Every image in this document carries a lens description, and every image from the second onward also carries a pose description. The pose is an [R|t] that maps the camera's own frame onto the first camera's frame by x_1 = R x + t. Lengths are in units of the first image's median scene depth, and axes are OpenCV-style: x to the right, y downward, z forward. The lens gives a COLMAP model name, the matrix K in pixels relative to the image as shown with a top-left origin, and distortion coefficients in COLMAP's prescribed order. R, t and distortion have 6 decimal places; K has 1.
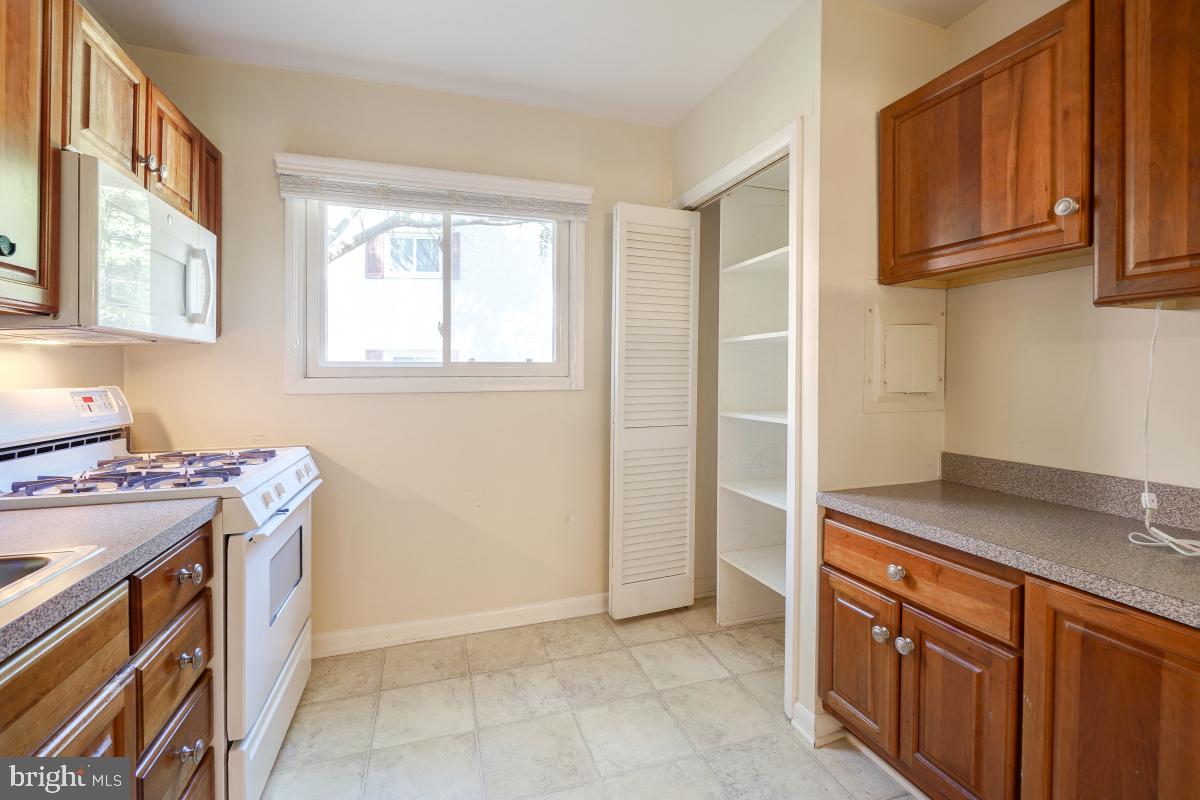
lens RADIAL K [[528.8, 0, 602.6], [0, 528.8, 384.2], [0, 0, 1]] dist [0.002013, -0.006950]
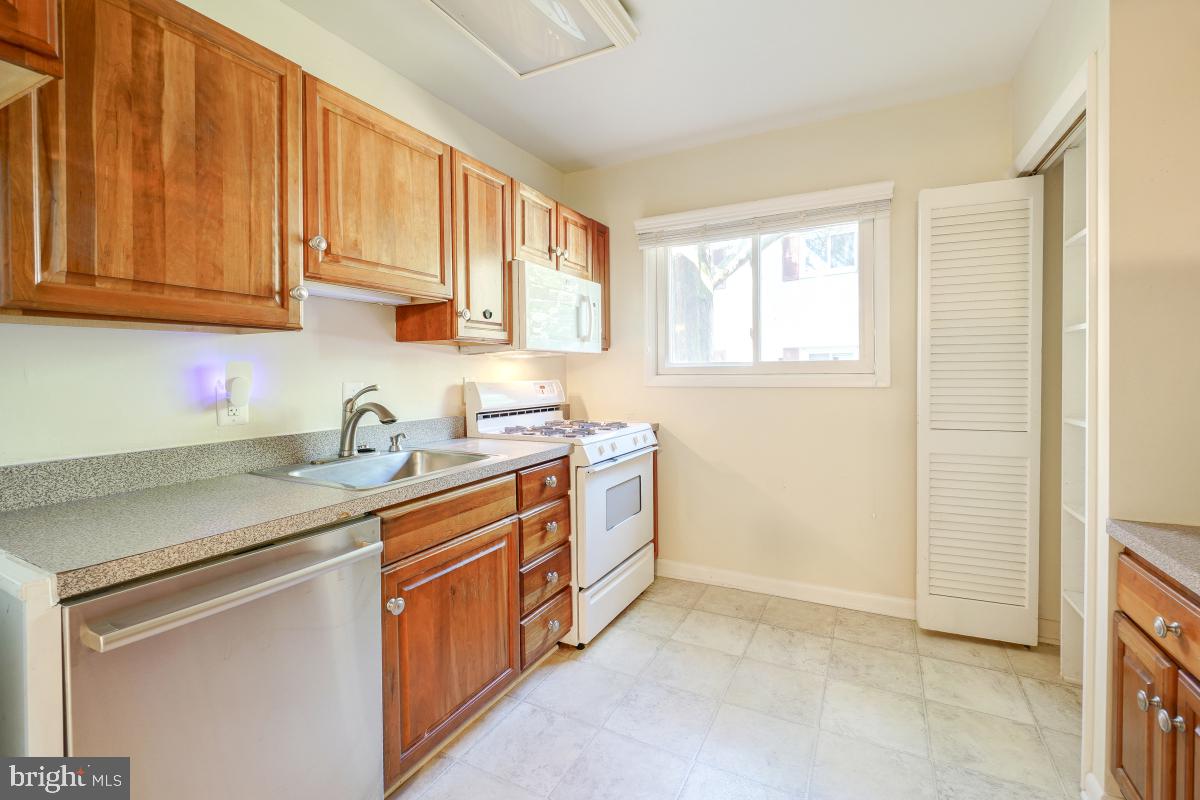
lens RADIAL K [[530.8, 0, 600.0], [0, 530.8, 400.0], [0, 0, 1]] dist [-0.001136, -0.000336]
pose [[0.694744, 0.035337, -0.718389, 0.392889], [-0.008417, 0.999123, 0.041007, -0.002789], [0.719208, -0.022443, 0.694432, -0.099221]]
